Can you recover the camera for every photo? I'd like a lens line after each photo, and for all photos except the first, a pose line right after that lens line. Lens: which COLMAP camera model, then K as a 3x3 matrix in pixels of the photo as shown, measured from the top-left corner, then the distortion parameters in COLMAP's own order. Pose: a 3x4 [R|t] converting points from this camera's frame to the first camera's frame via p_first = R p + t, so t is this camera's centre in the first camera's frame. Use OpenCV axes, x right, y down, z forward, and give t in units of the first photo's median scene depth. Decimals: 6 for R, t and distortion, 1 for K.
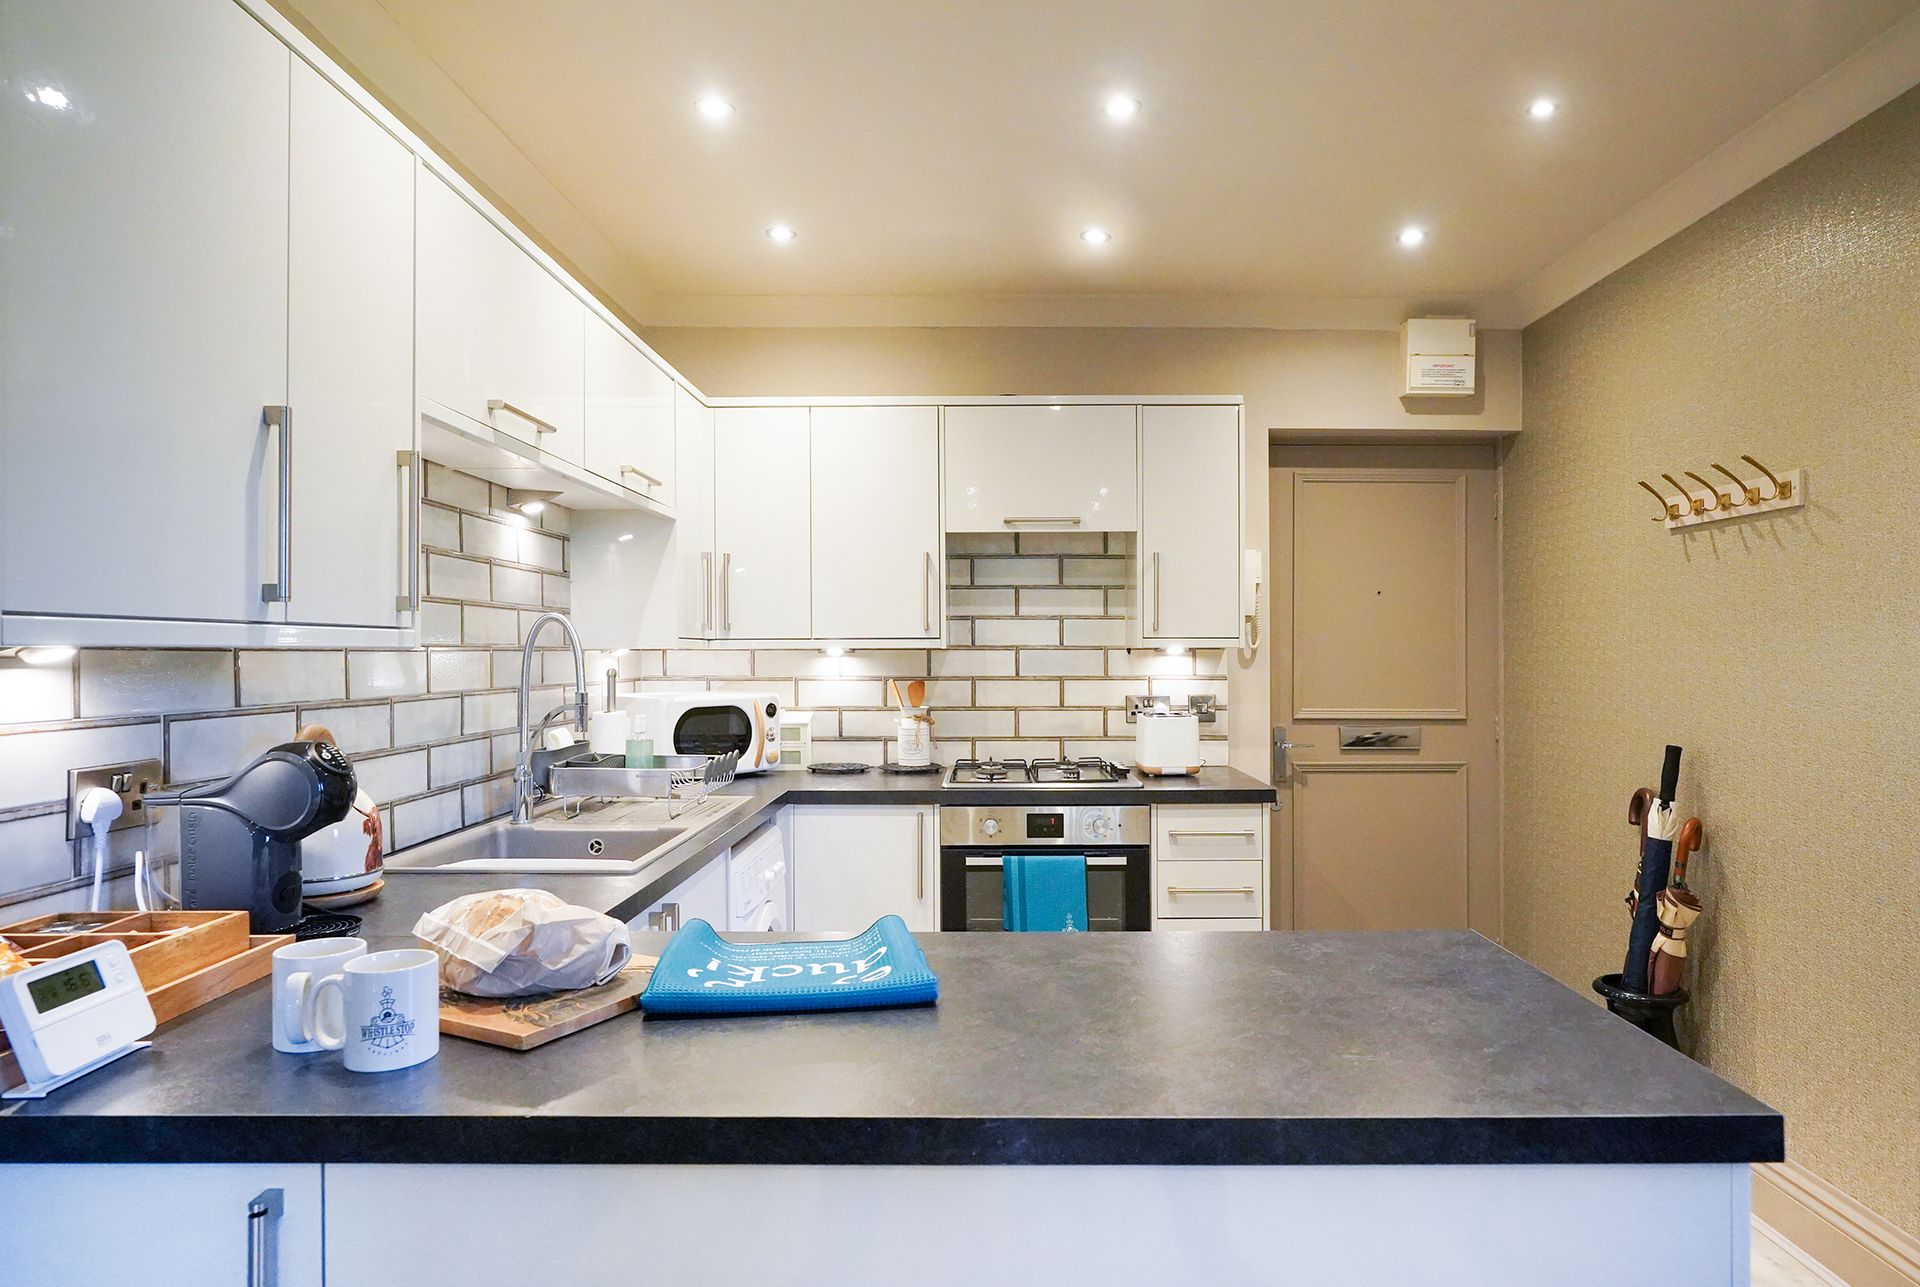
lens RADIAL K [[1111.5, 0, 998.8], [0, 1111.5, 655.2], [0, 0, 1]] dist [-0.019435, -0.000307]
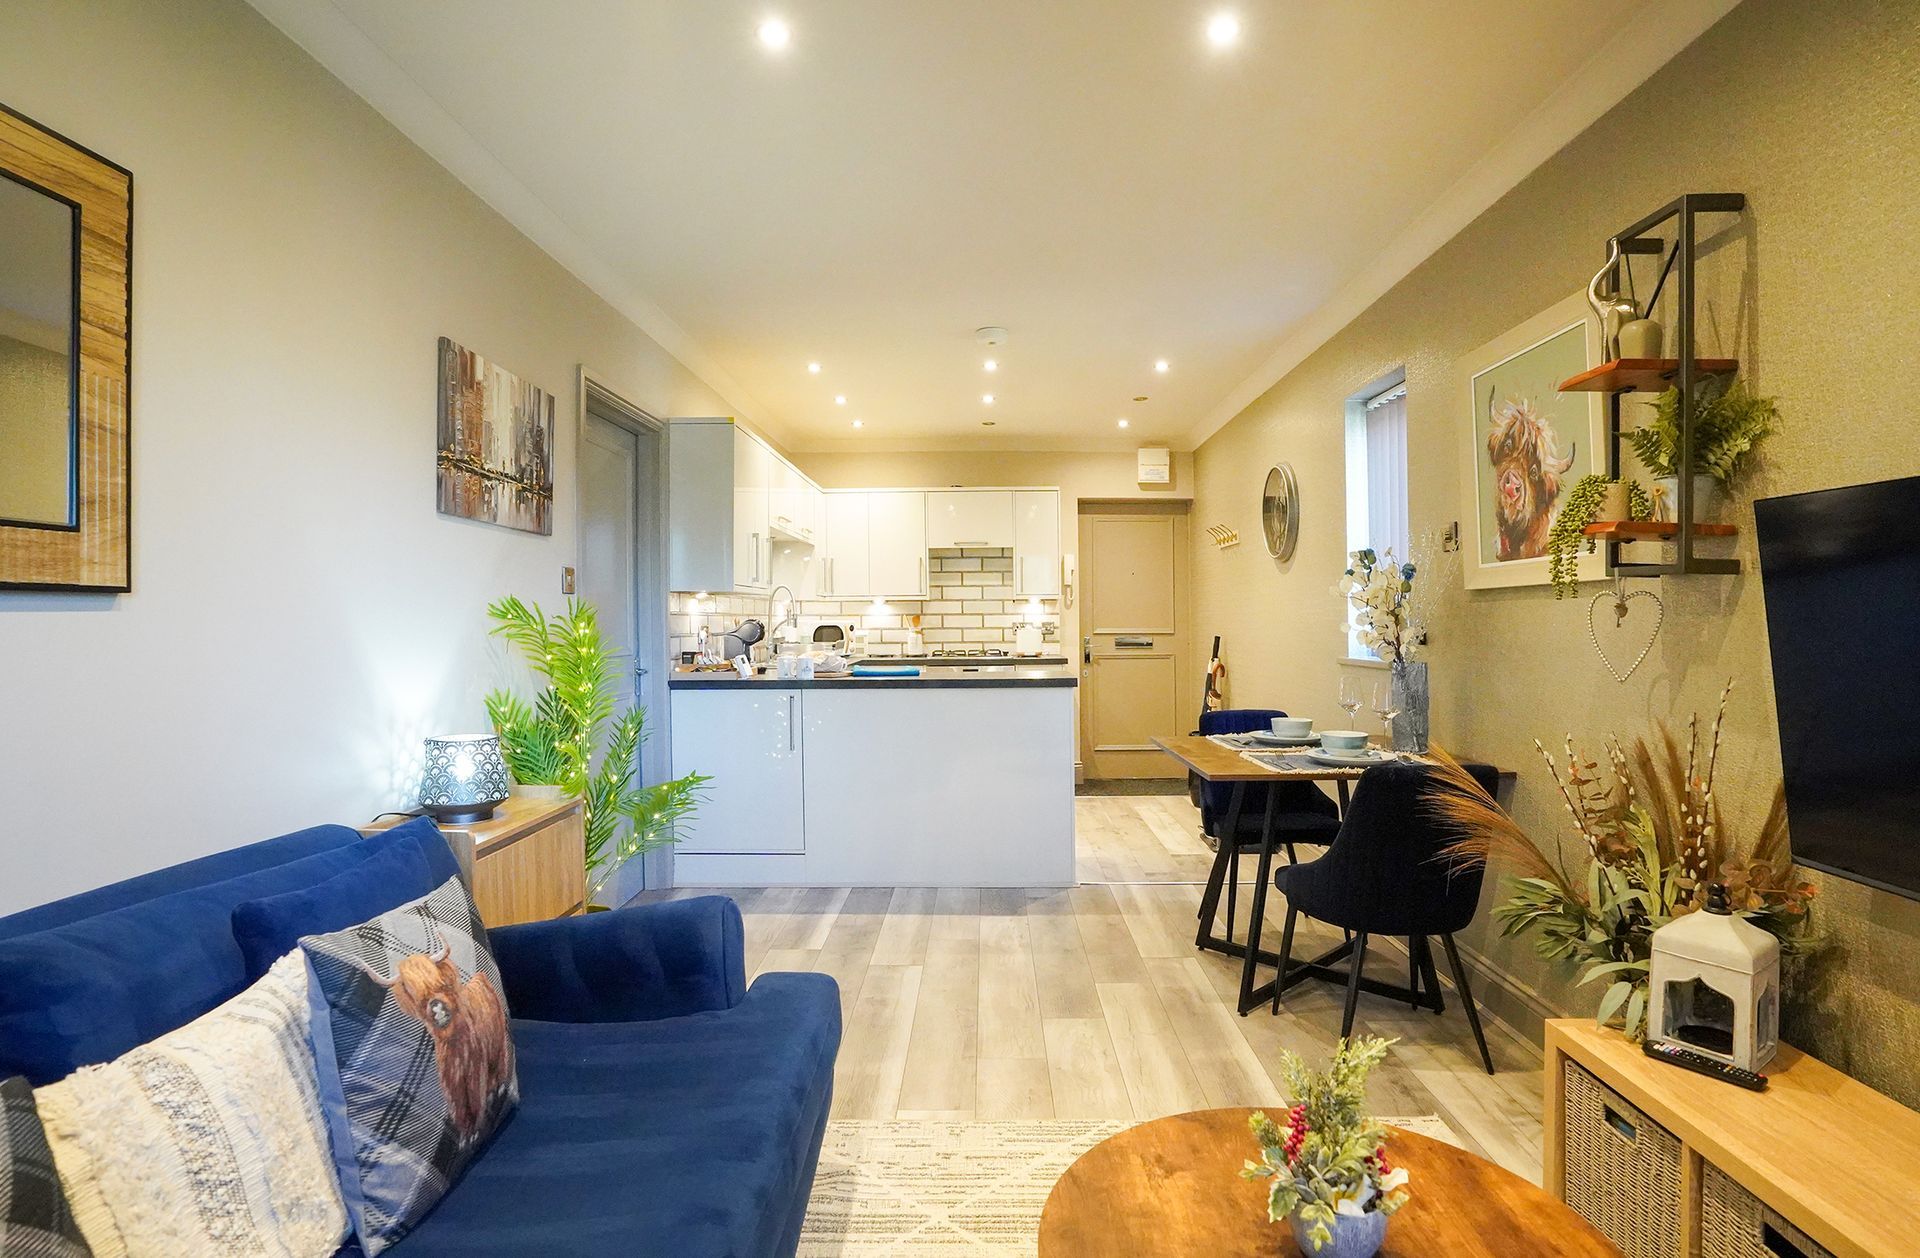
lens RADIAL K [[944.3, 0, 960.0], [0, 944.3, 629.0], [0, 0, 1]] dist [0.000647, -0.000018]
pose [[0.999340, -0.006038, -0.035830, 0.079837], [0.006261, 0.999962, 0.006103, 0.039117], [0.035791, -0.006324, 0.999339, -0.867305]]
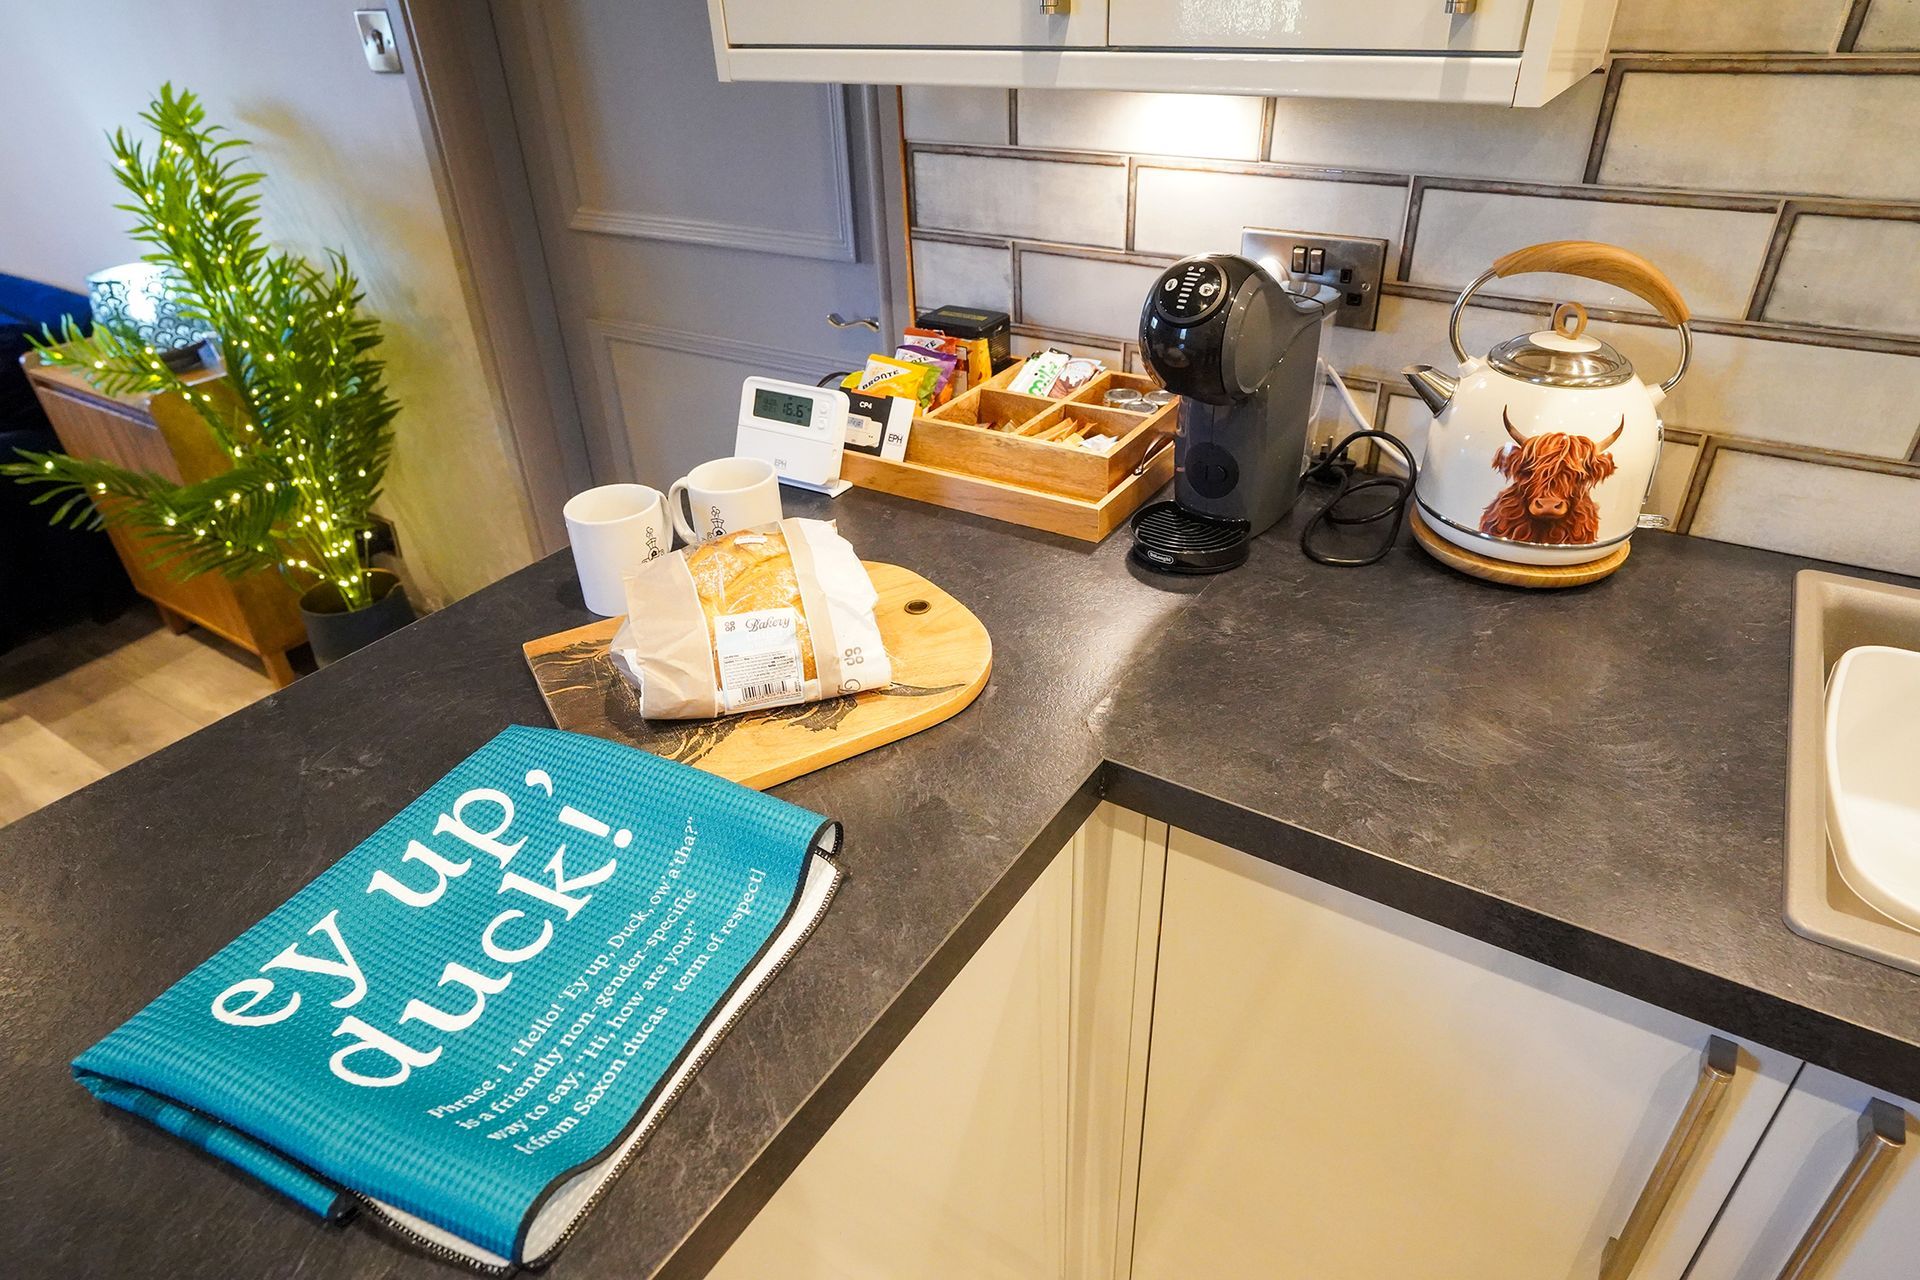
lens RADIAL K [[1107.0, 0, 984.2], [0, 1107.0, 637.9], [0, 0, 1]] dist [-0.002799, 0.000807]
pose [[-0.547419, 0.459777, -0.699241, -0.007594], [0.031047, 0.846137, 0.532061, -0.031148], [0.836283, 0.269551, -0.477466, 0.499055]]
